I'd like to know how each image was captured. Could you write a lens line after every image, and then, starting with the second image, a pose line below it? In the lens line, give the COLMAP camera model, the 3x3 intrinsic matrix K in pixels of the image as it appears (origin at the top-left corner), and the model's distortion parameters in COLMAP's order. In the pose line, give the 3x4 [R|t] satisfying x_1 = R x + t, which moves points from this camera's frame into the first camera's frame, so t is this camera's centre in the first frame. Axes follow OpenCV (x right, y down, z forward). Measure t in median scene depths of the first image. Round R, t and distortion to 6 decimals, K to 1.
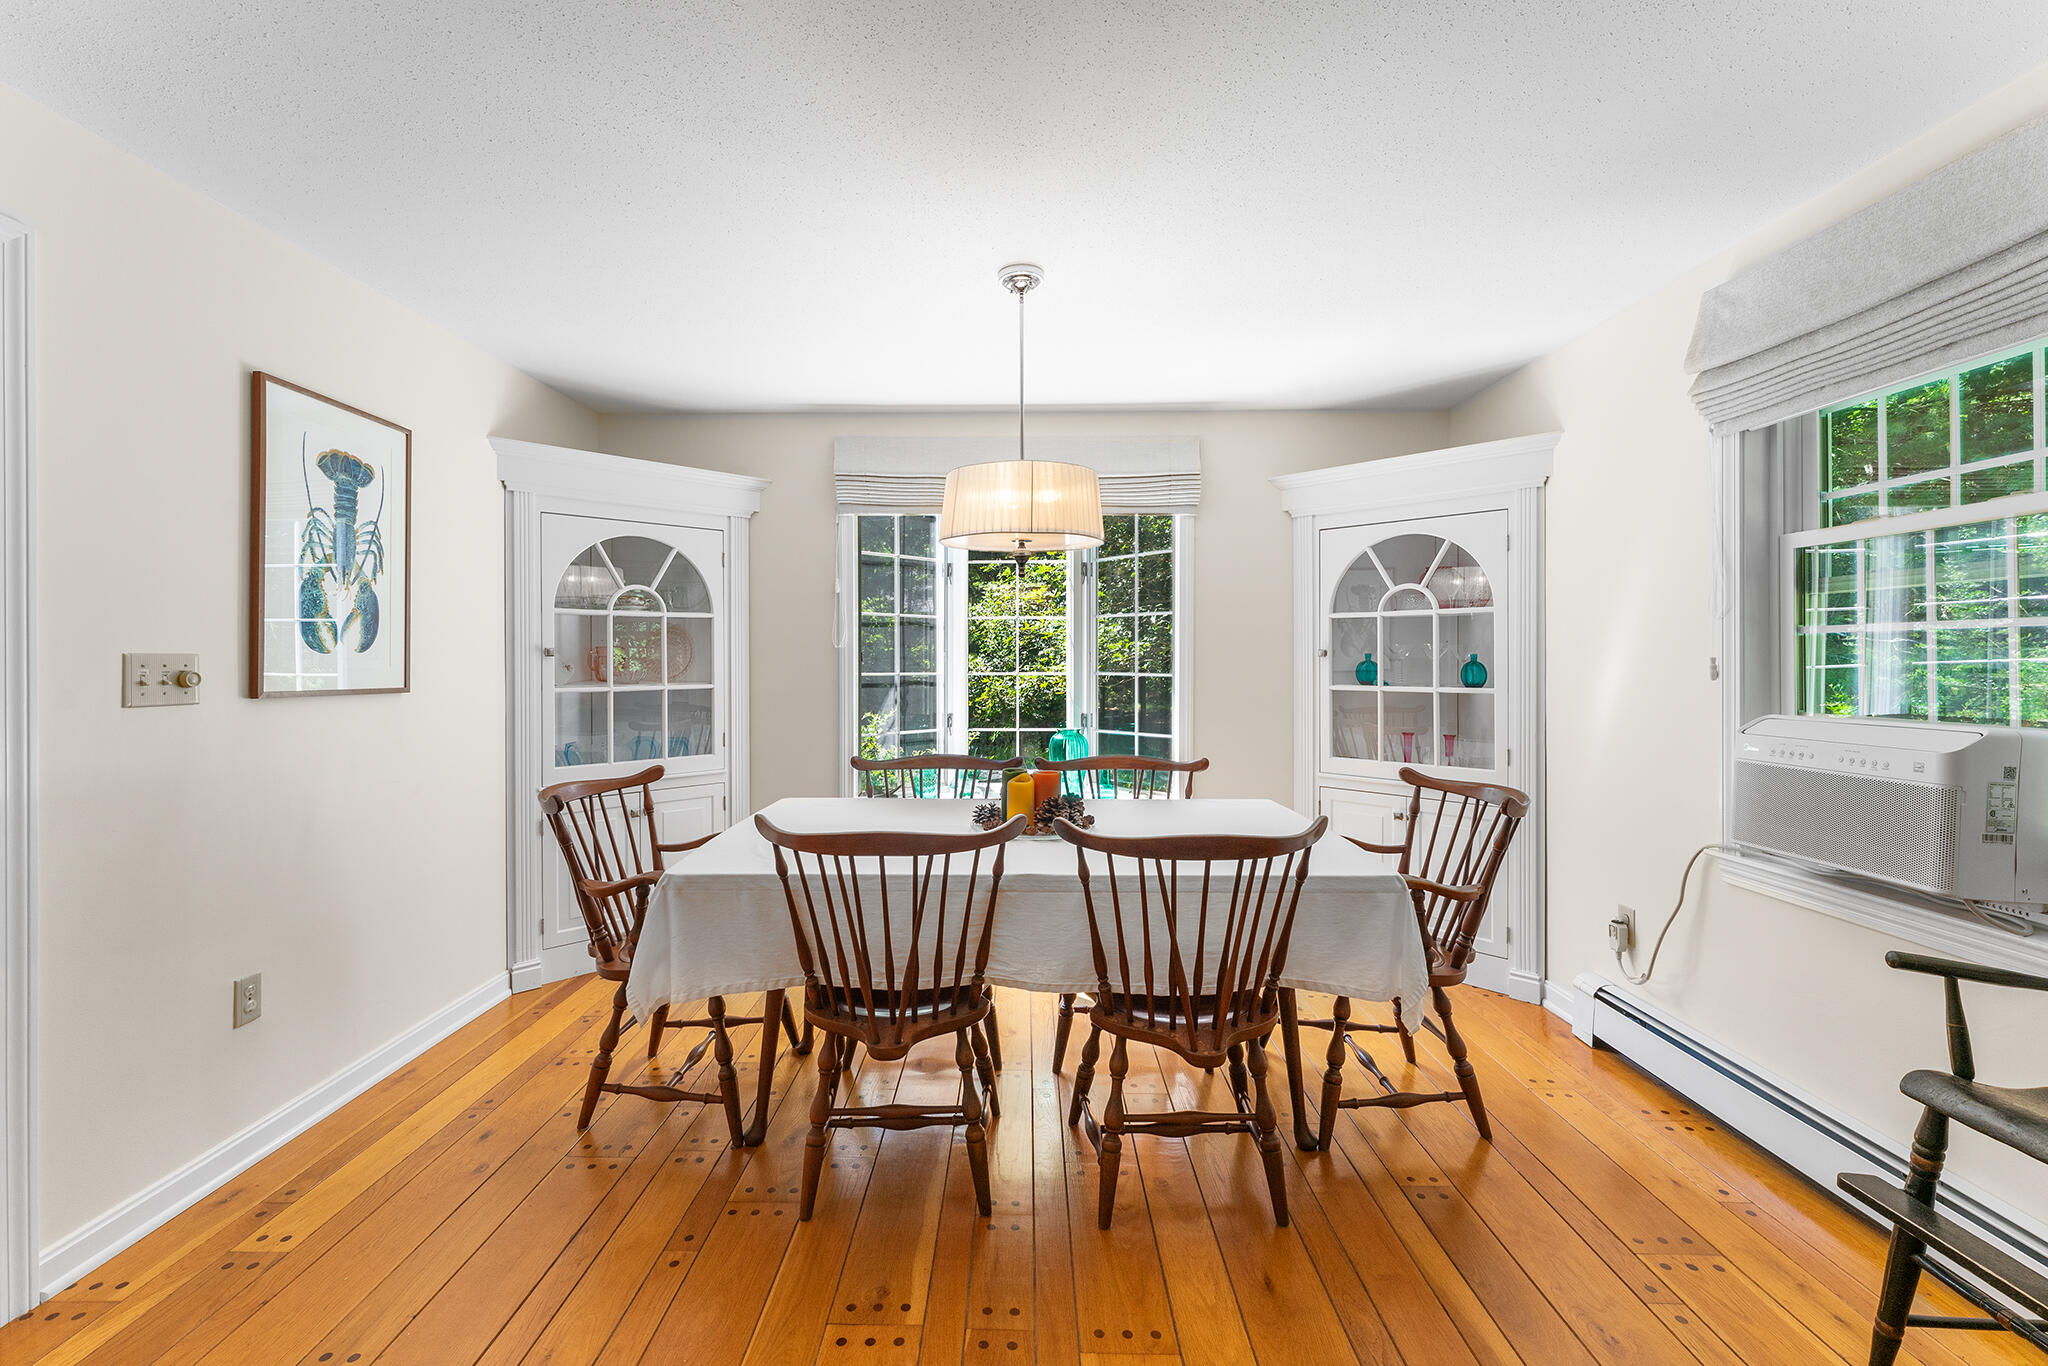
lens RADIAL K [[861.2, 0, 1003.4], [0, 861.2, 653.0], [0, 0, 1]] dist [-0.010670, 0.000076]
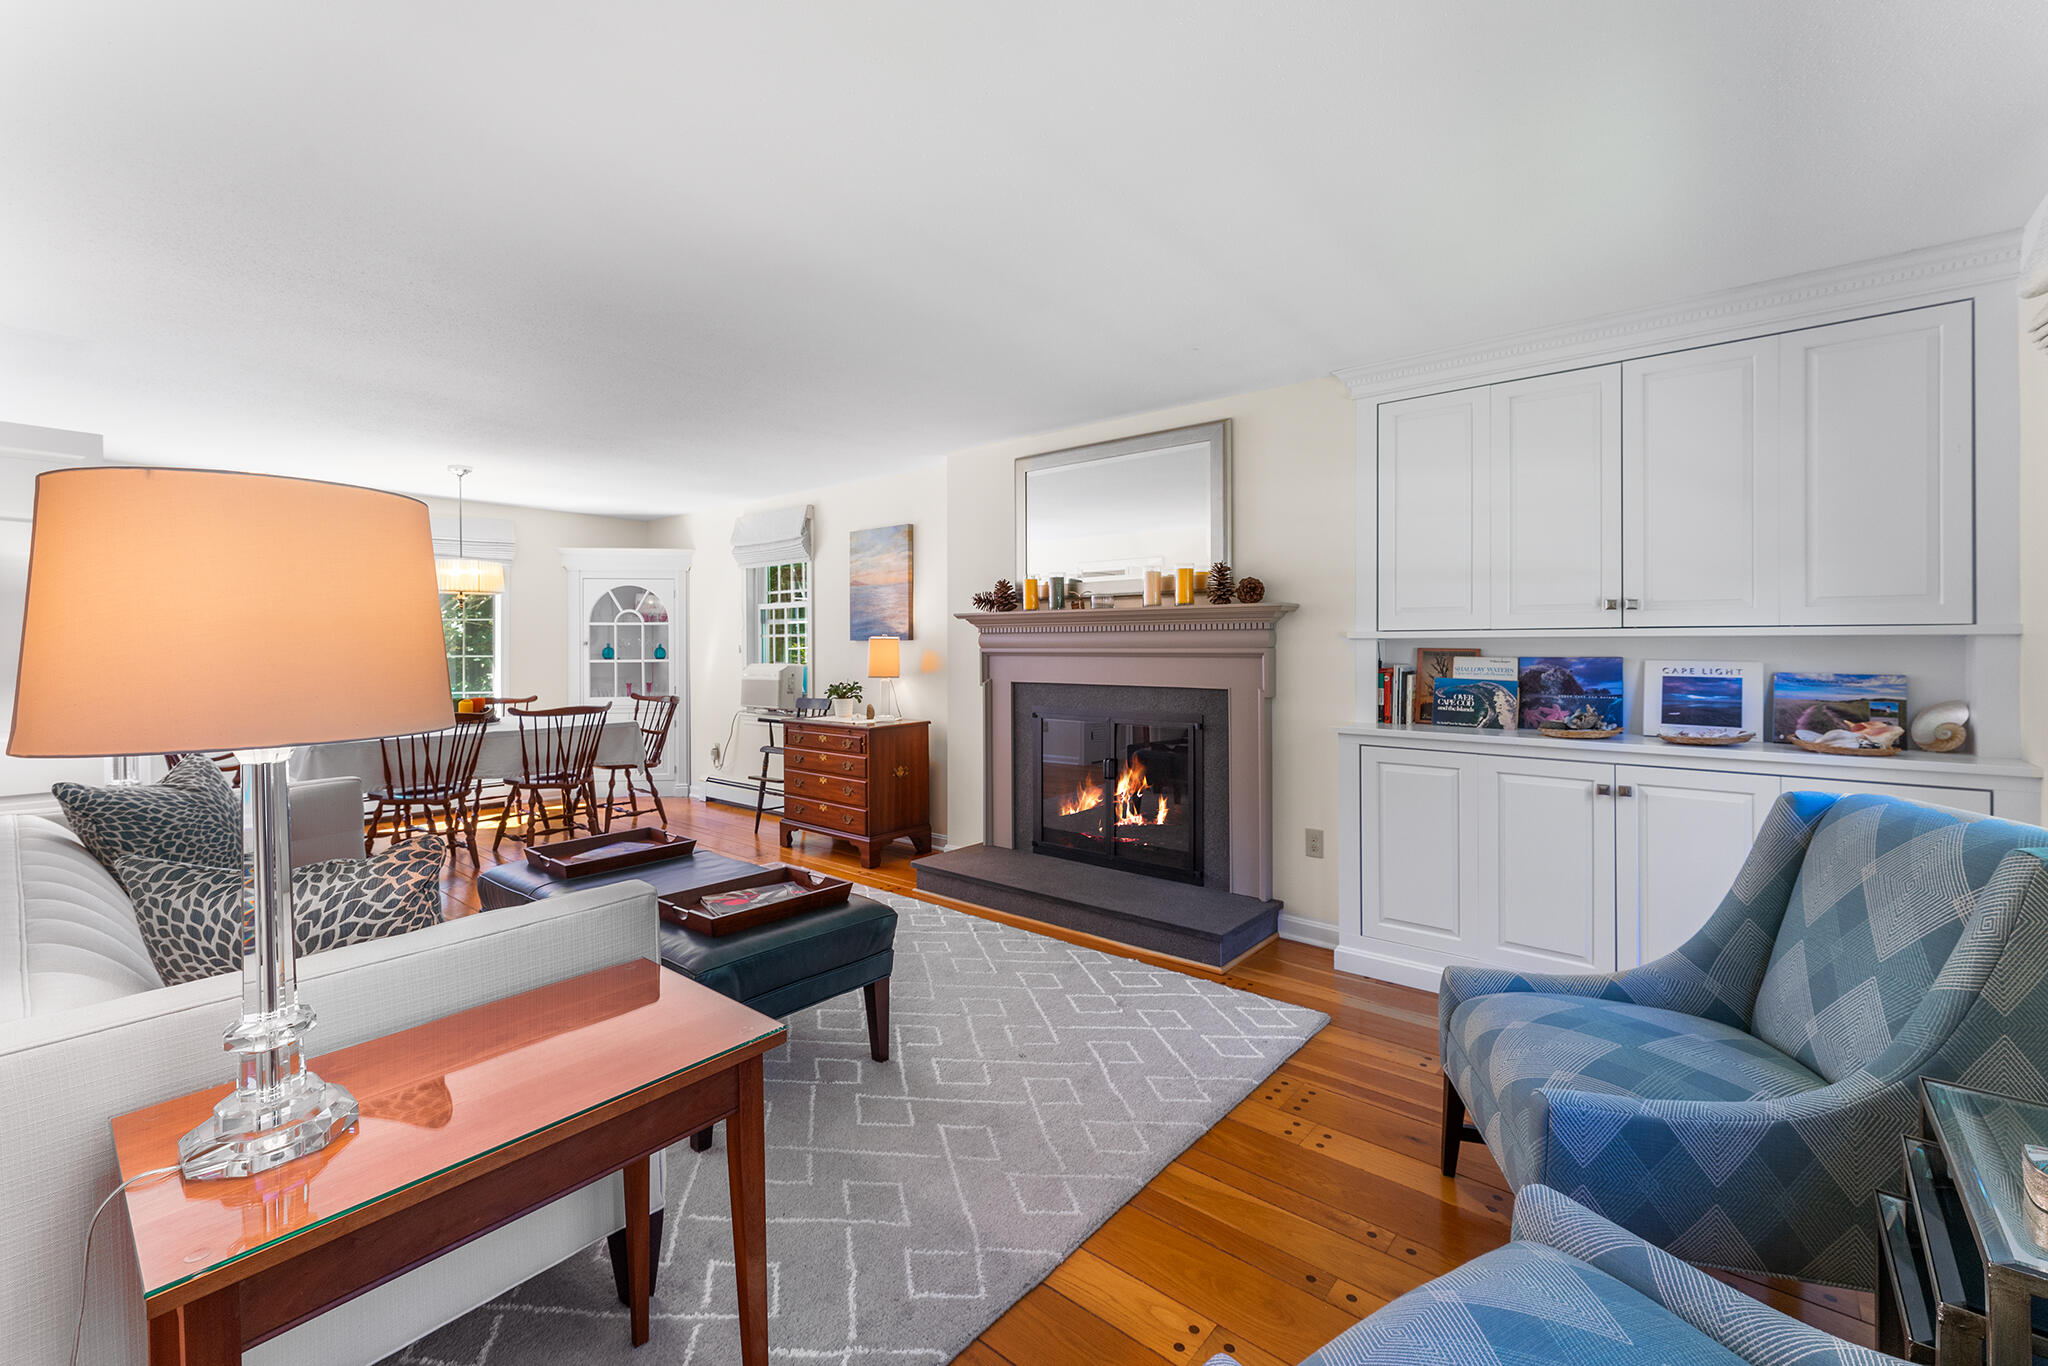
lens RADIAL K [[861.2, 0, 1003.4], [0, 861.2, 653.0], [0, 0, 1]] dist [-0.010670, 0.000076]
pose [[0.635703, -0.009132, 0.771880, -0.744717], [-0.002296, 0.999903, 0.013720, -0.009781], [-0.771930, -0.010494, 0.635621, -1.356012]]
